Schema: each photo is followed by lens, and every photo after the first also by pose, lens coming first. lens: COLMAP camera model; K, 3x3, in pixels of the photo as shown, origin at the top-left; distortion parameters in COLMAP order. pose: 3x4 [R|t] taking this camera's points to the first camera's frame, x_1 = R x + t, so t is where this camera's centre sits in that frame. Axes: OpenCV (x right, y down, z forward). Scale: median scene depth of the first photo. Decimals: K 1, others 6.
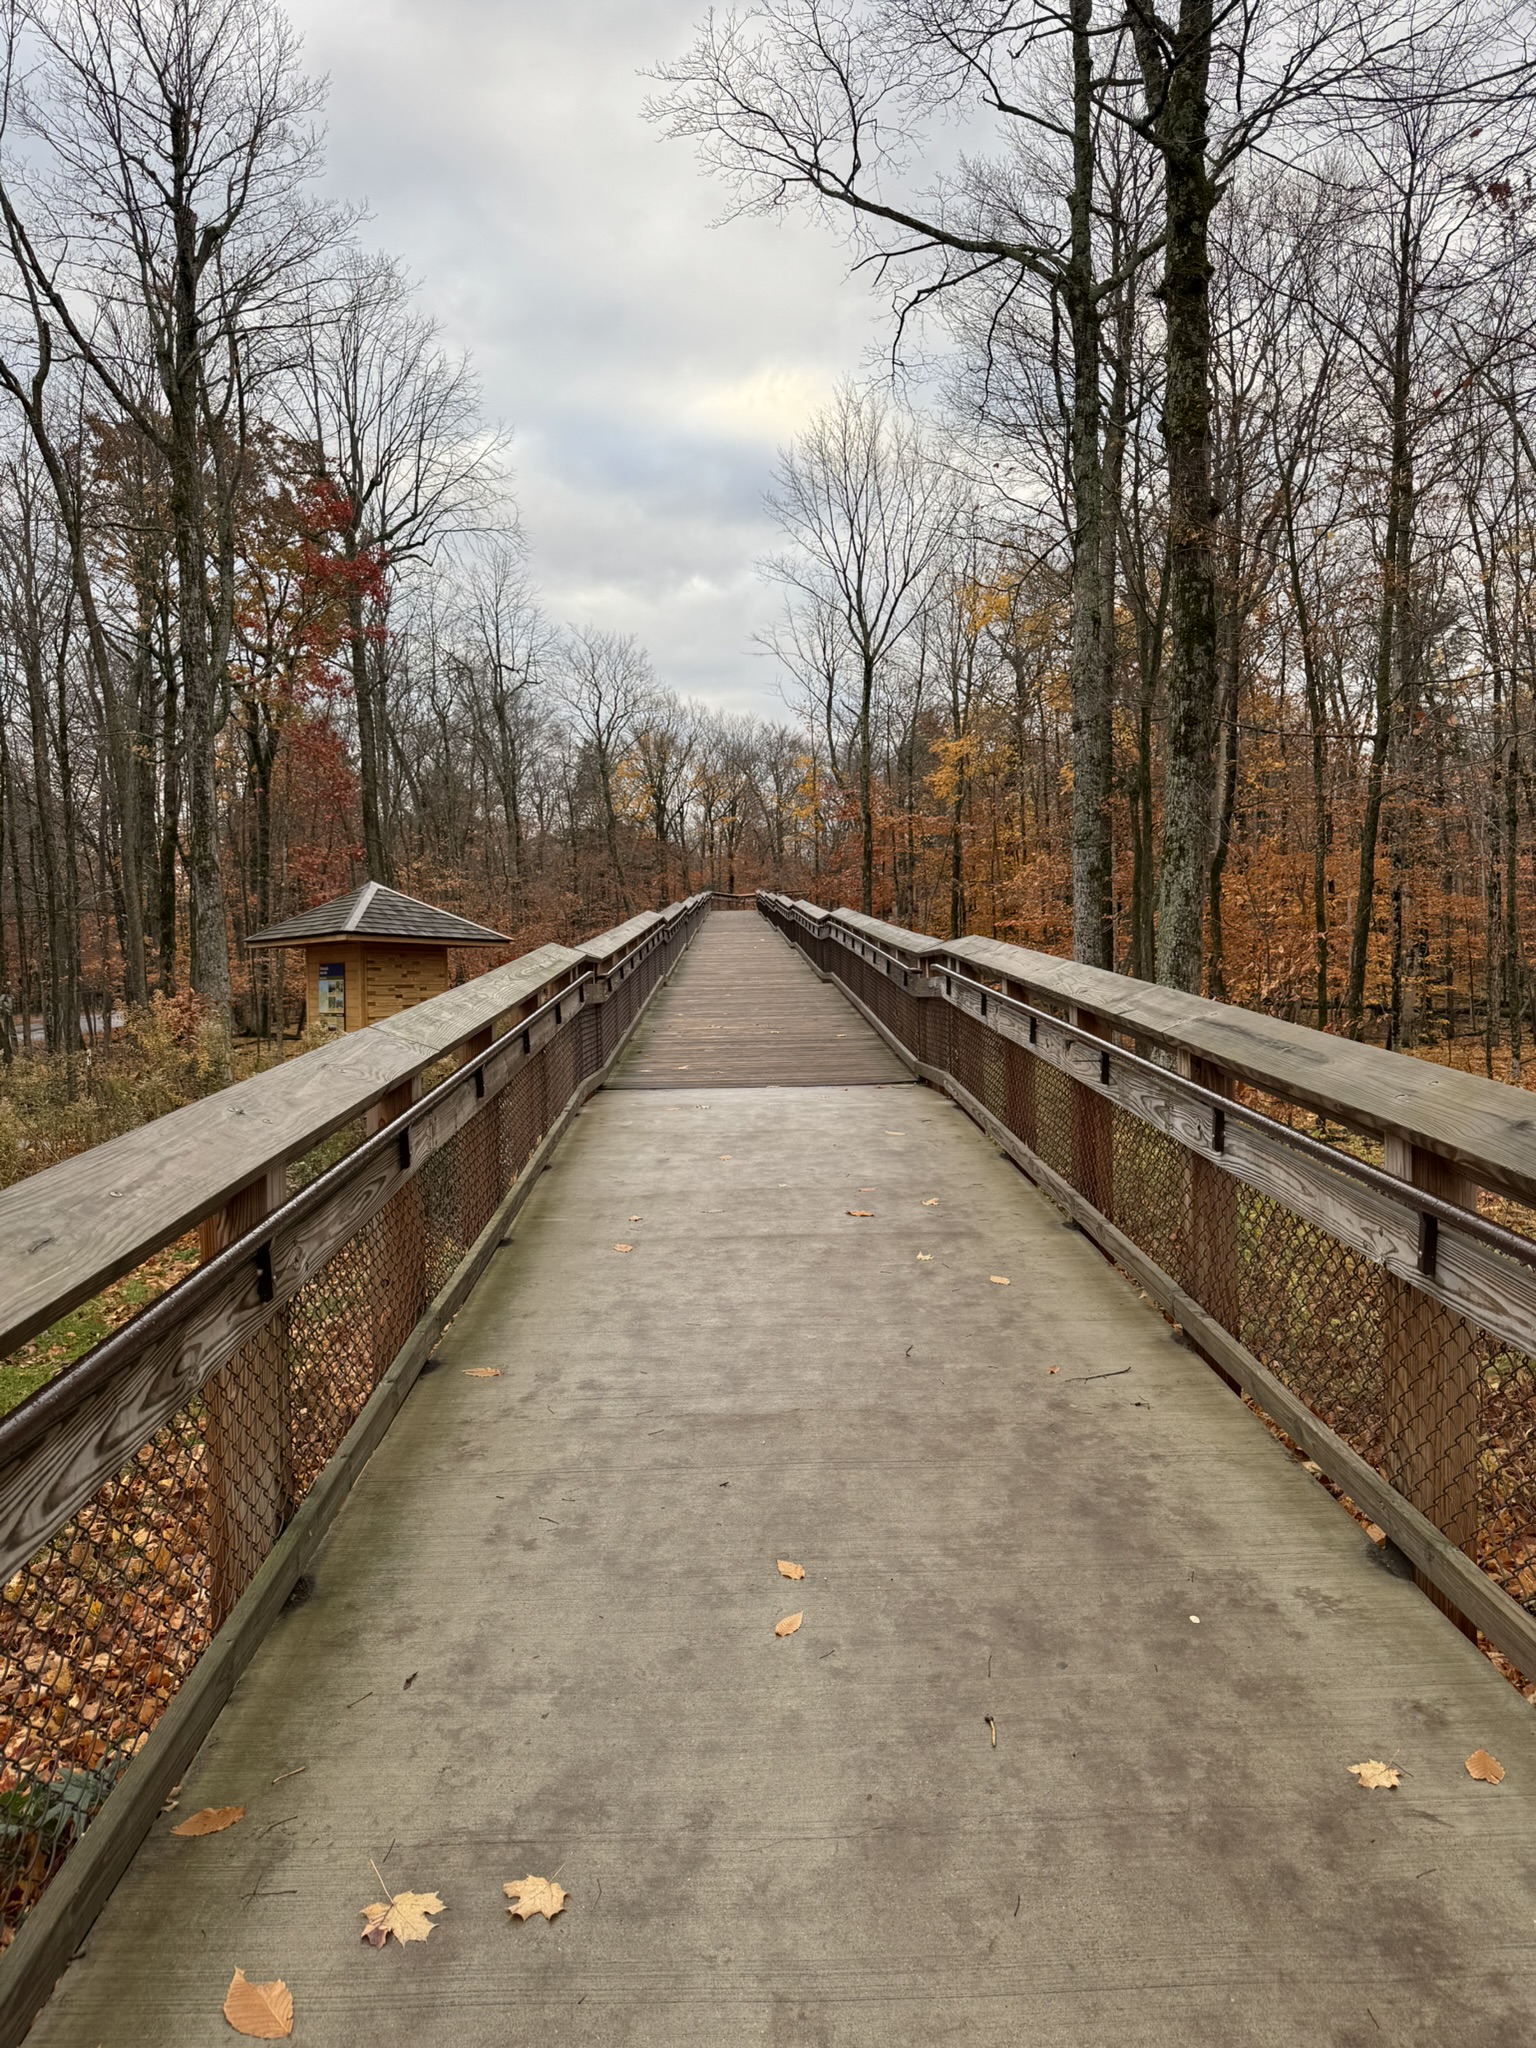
lens RADIAL K [[1438.5, 0, 768.0], [0, 1438.5, 1024.0], [0, 0, 1]] dist [0.000399, 0.024467]
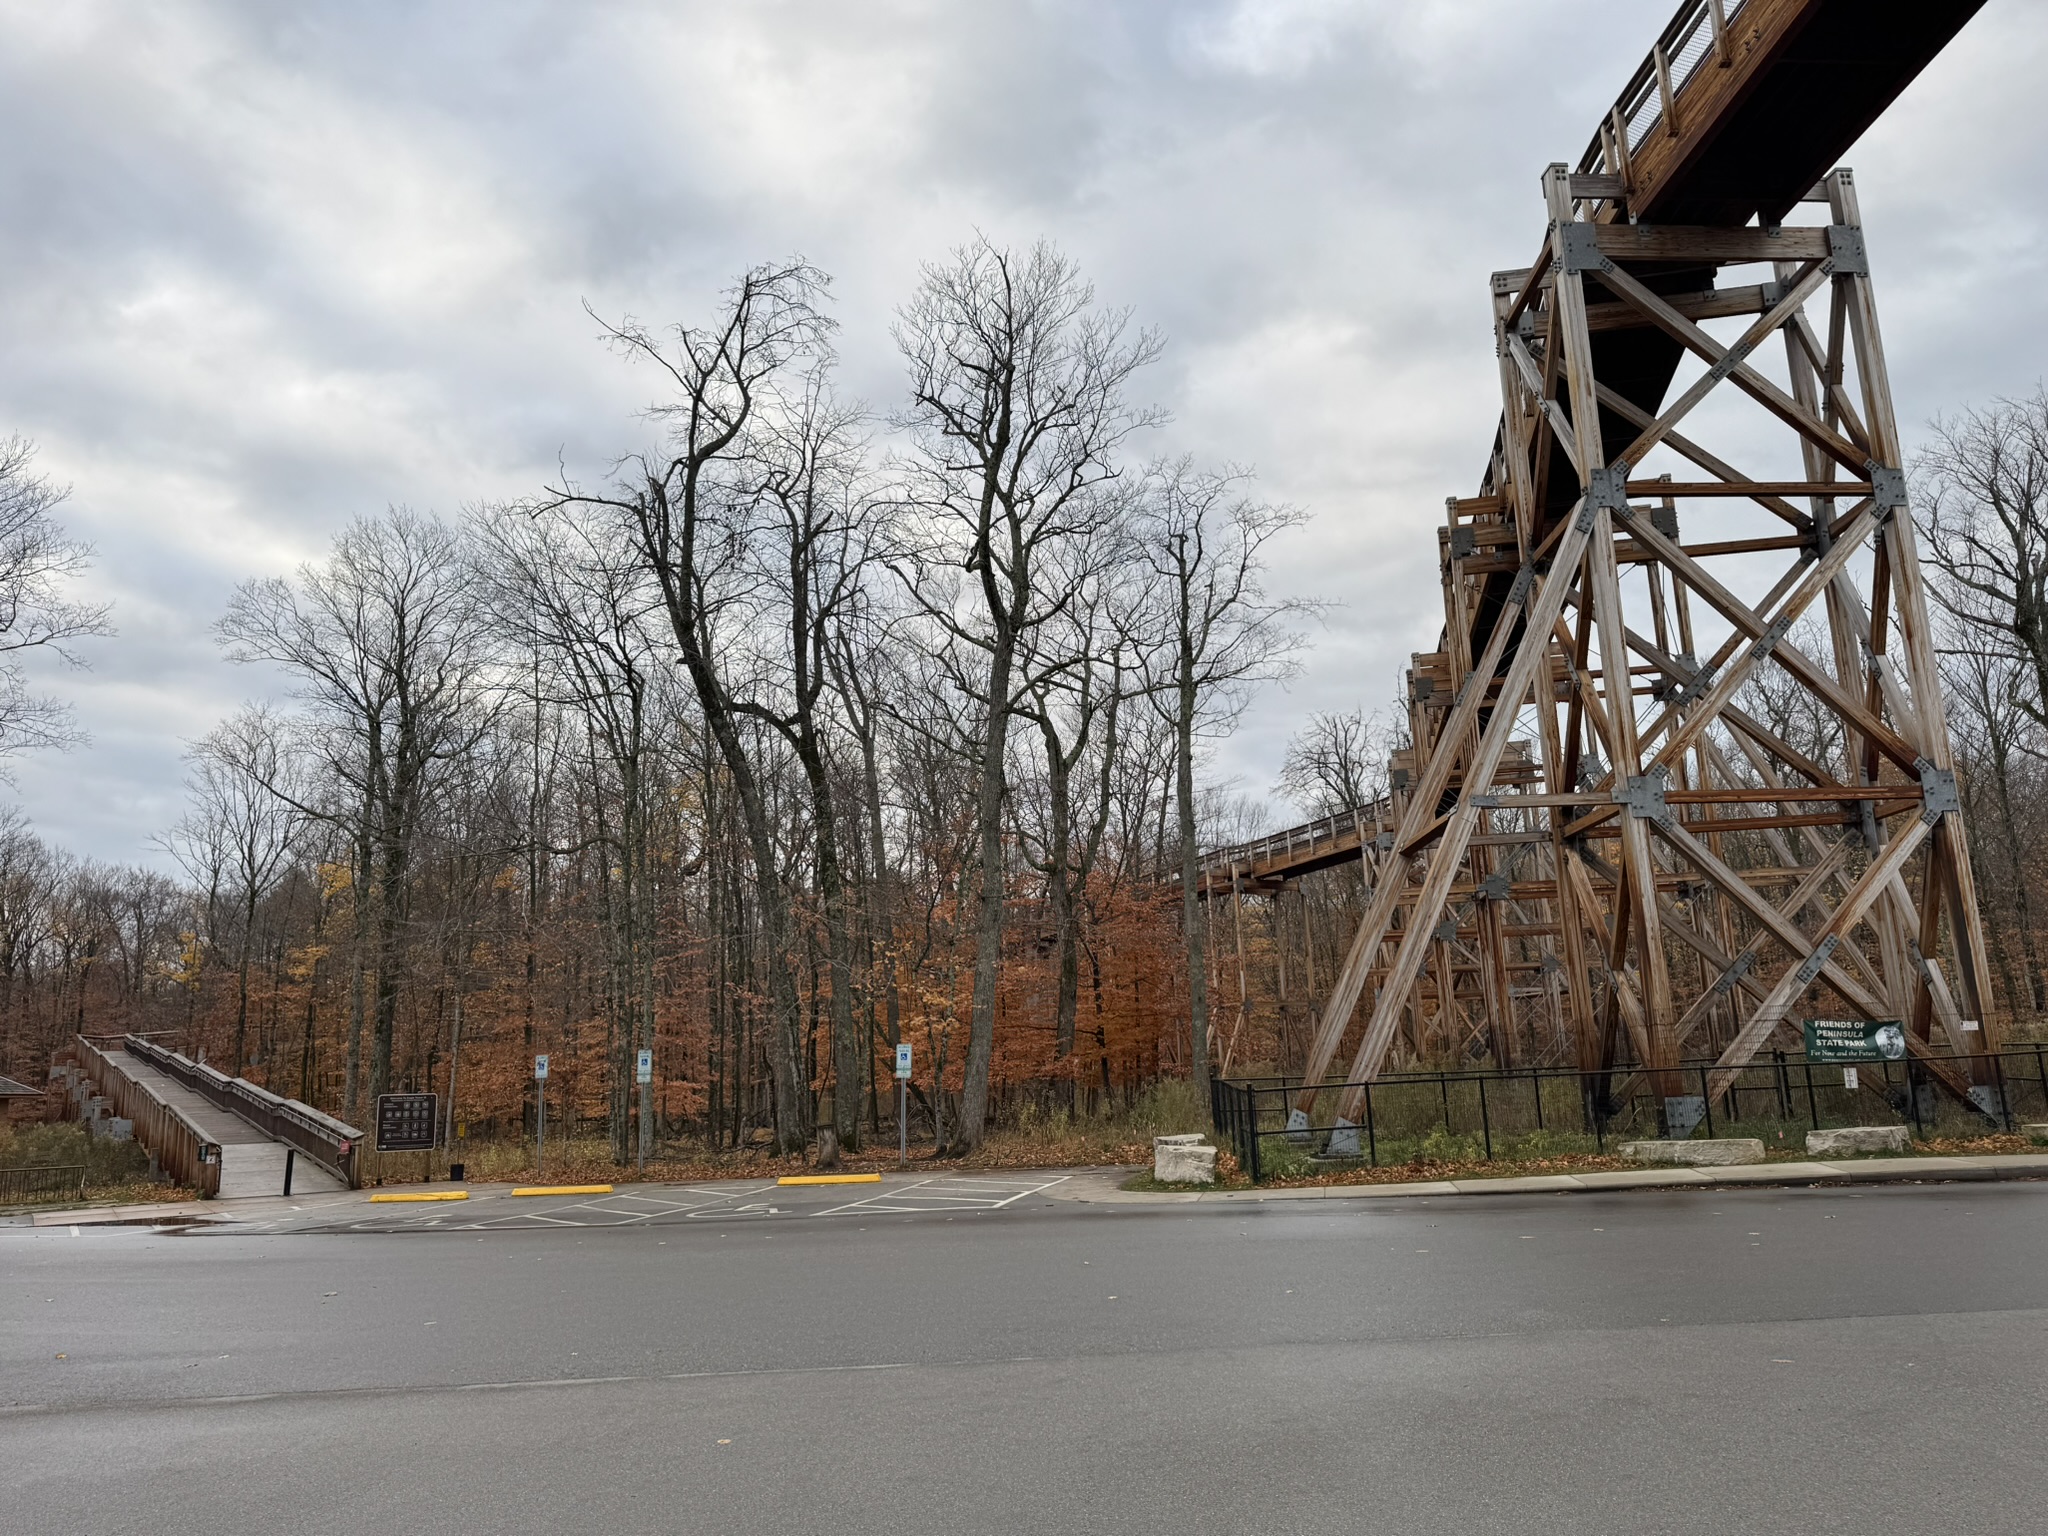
lens RADIAL K [[1438.5, 0, 1024.0], [0, 1438.5, 768.0], [0, 0, 1]] dist [0.000399, 0.024467]
pose [[0.839012, 0.095113, 0.535736, -0.052401], [0.043082, 0.969900, -0.239663, 0.012615], [-0.542405, 0.224161, 0.809660, -0.482088]]
